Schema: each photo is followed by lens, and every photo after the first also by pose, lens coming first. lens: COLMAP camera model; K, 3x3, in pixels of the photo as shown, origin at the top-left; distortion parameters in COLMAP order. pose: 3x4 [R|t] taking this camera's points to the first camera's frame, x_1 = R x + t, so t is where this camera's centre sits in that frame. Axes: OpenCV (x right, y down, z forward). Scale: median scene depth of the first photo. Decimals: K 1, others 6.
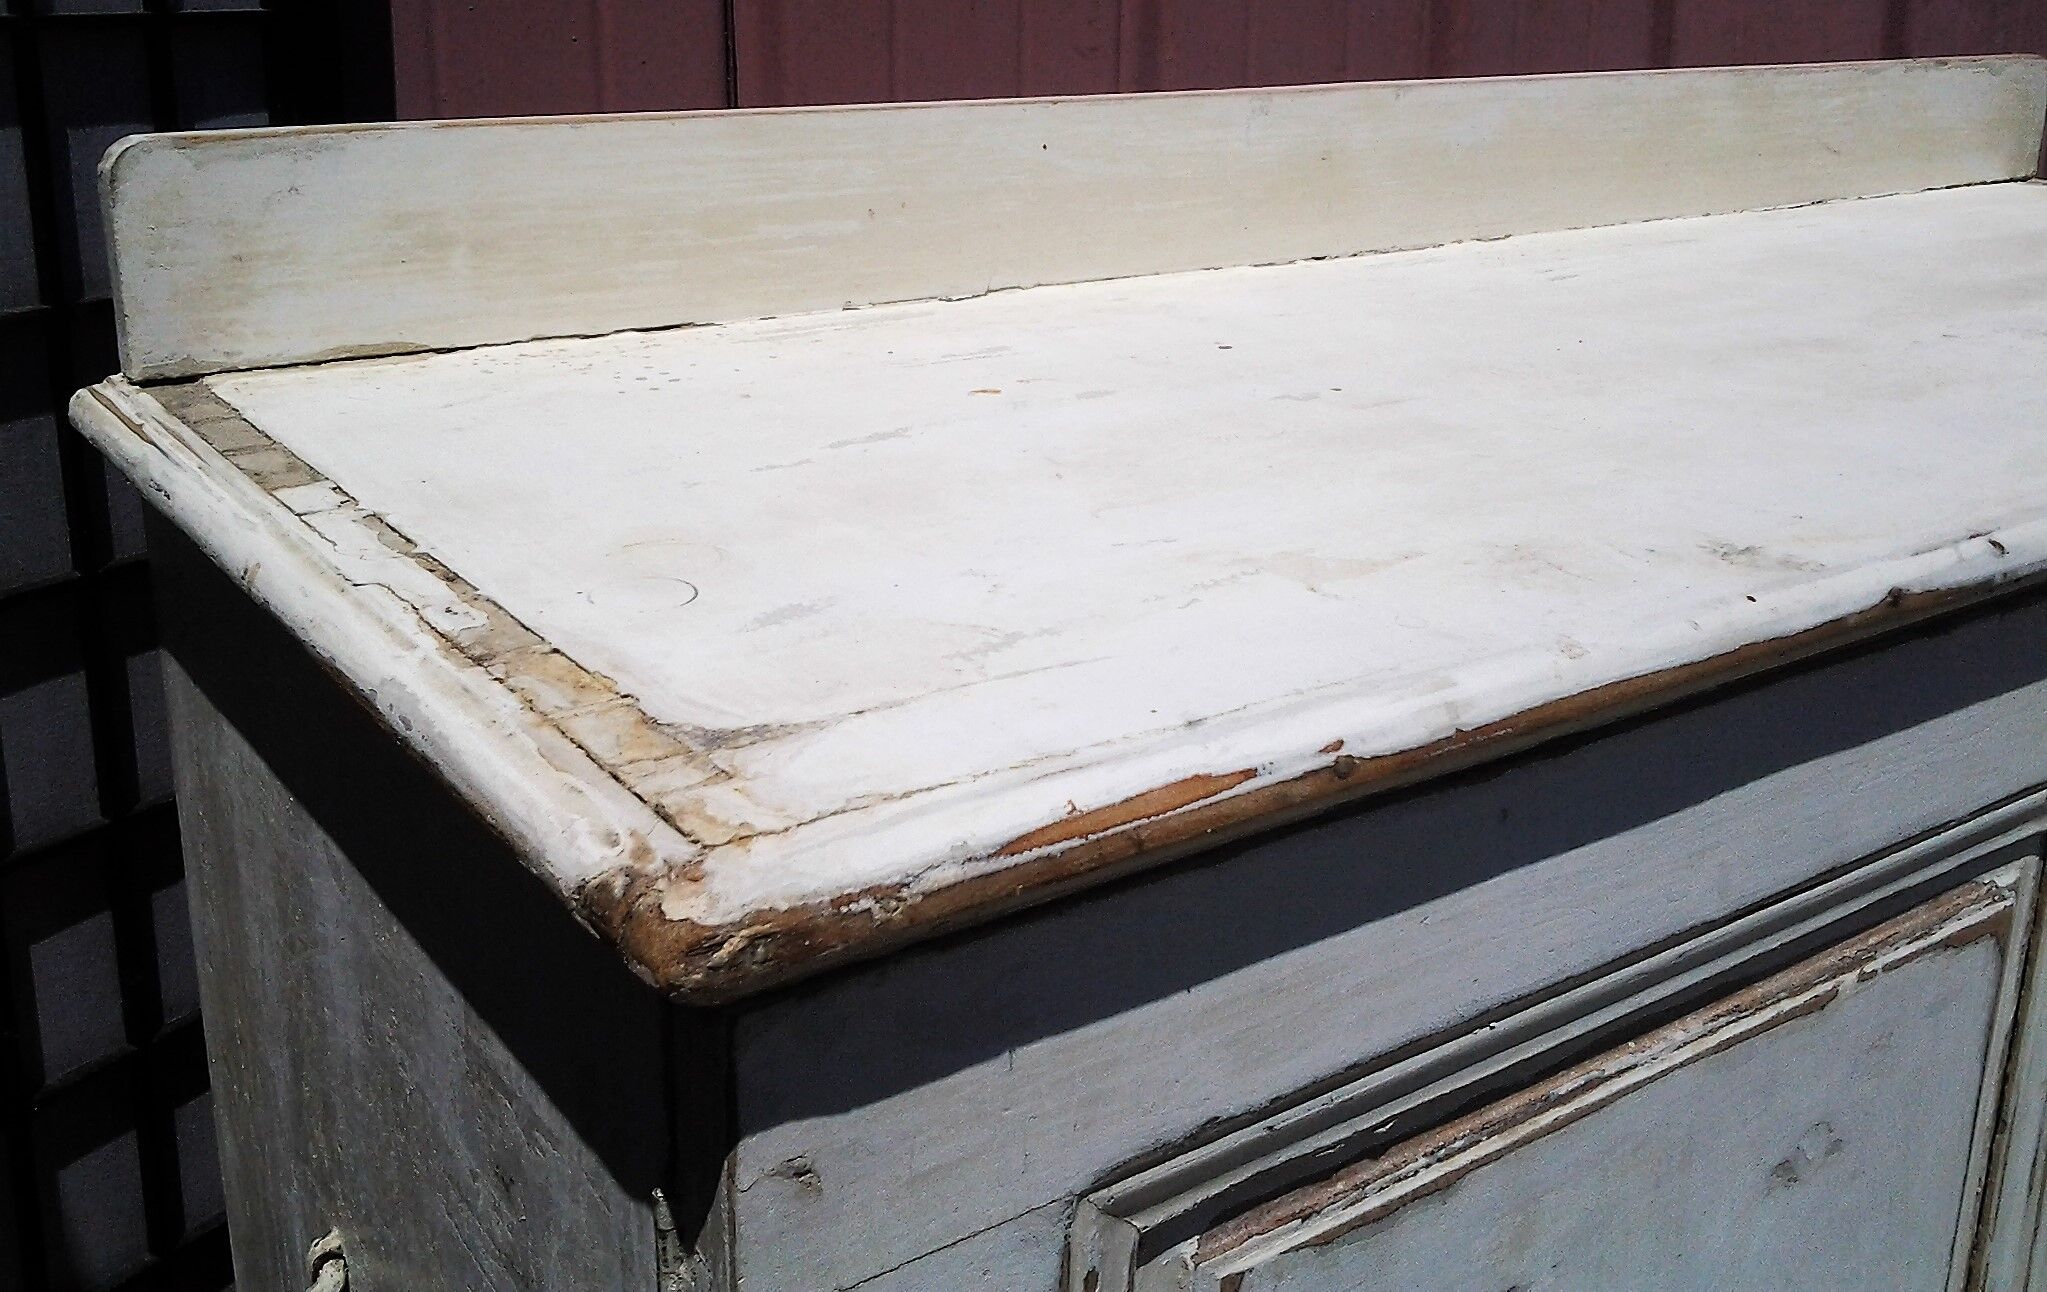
lens RADIAL K [[2052.4, 0, 1053.1], [0, 2052.4, 512.6], [0, 0, 1]] dist [0.087405, -0.216082]
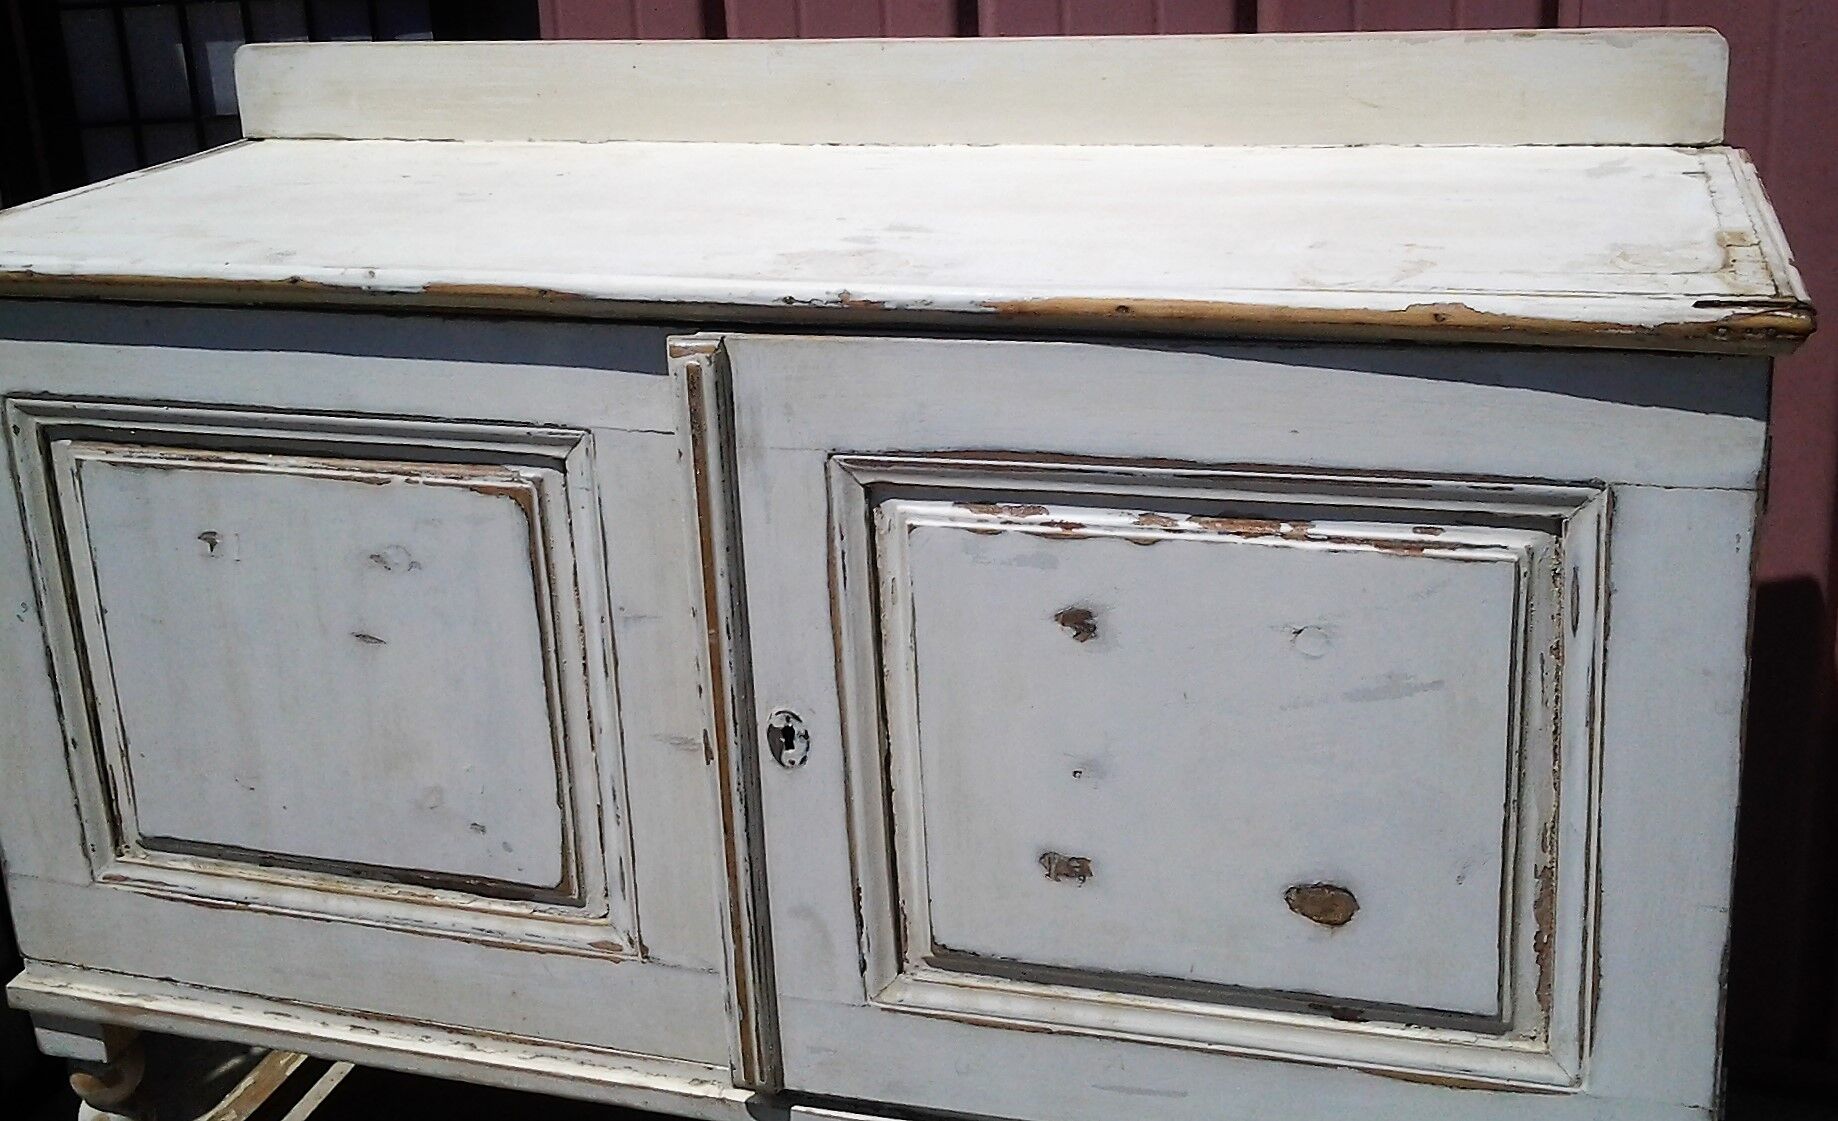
lens RADIAL K [[2037.8, 0, 920.1], [0, 2037.8, 386.1], [0, 0, 1]] dist [0.145454, -0.441643]
pose [[0.589080, 0.181071, -0.787526, 2.864656], [-0.168316, 0.980690, 0.099581, -0.208481], [0.790351, 0.073892, 0.608182, 0.147875]]
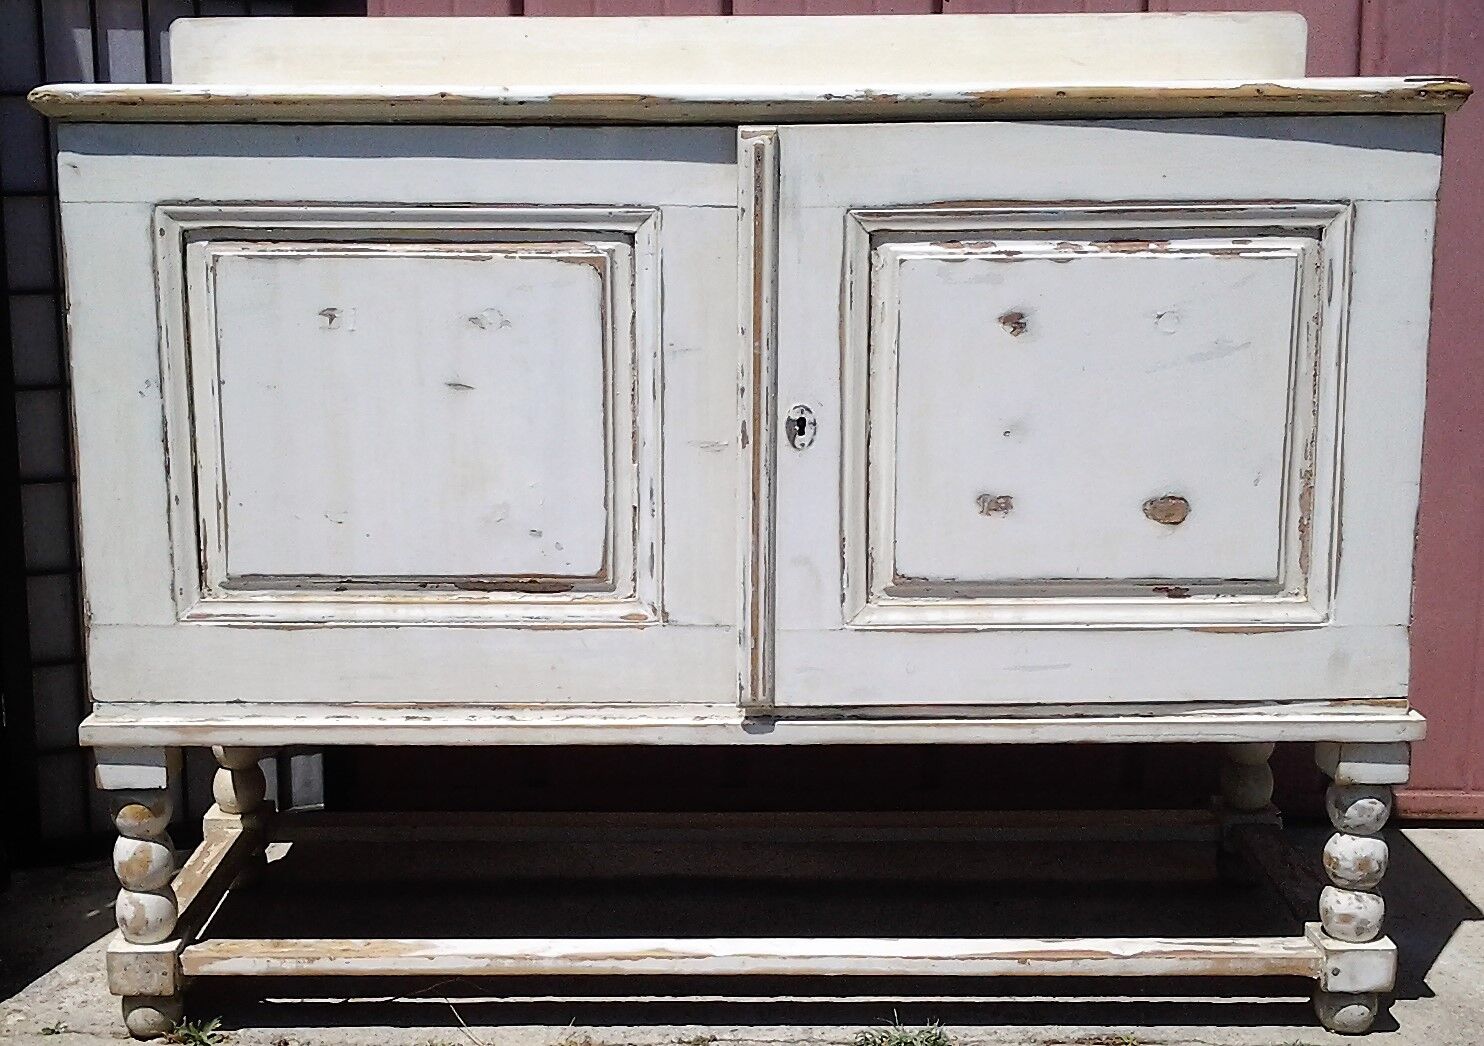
lens RADIAL K [[2007.2, 0, 669.5], [0, 2007.2, 528.7], [0, 0, 1]] dist [0.170634, -0.526224]
pose [[0.801795, 0.082678, -0.591852, 2.773122], [-0.145808, 0.987517, -0.059580, 0.896433], [0.579538, 0.134068, 0.803842, -1.323558]]
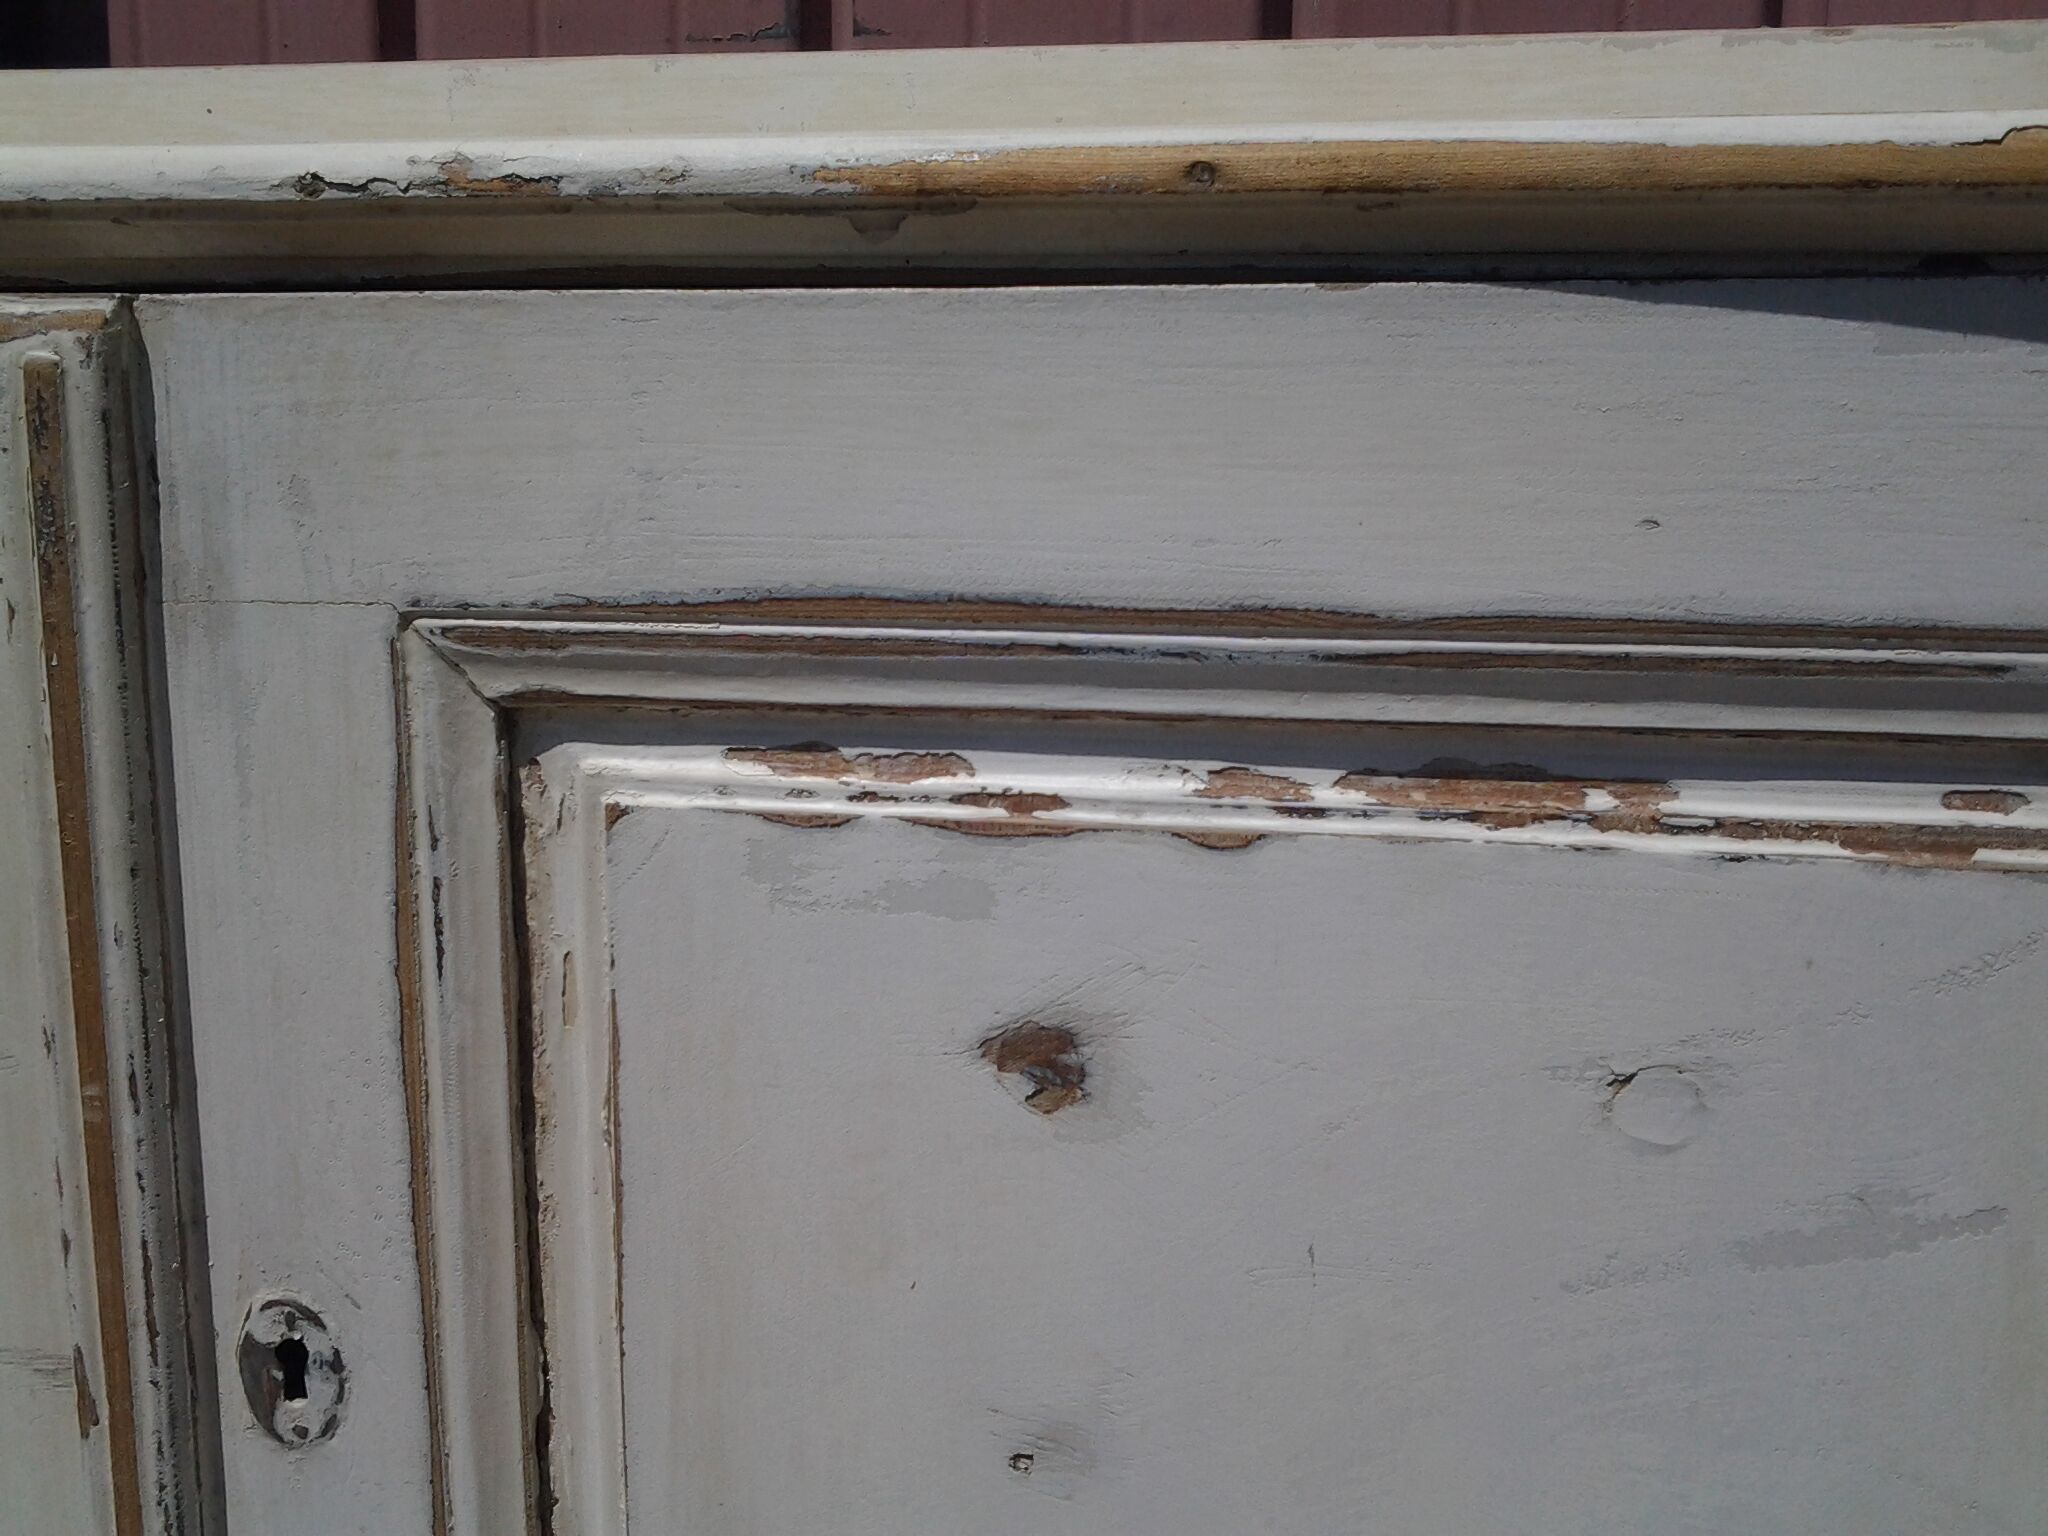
lens RADIAL K [[2109.5, 0, 976.8], [0, 2109.5, 800.6], [0, 0, 1]] dist [0.091866, -0.249696]
pose [[0.673243, 0.123559, -0.729025, 1.829361], [-0.198120, 0.980033, -0.016860, 0.167045], [0.712385, 0.155785, 0.684279, 1.053229]]
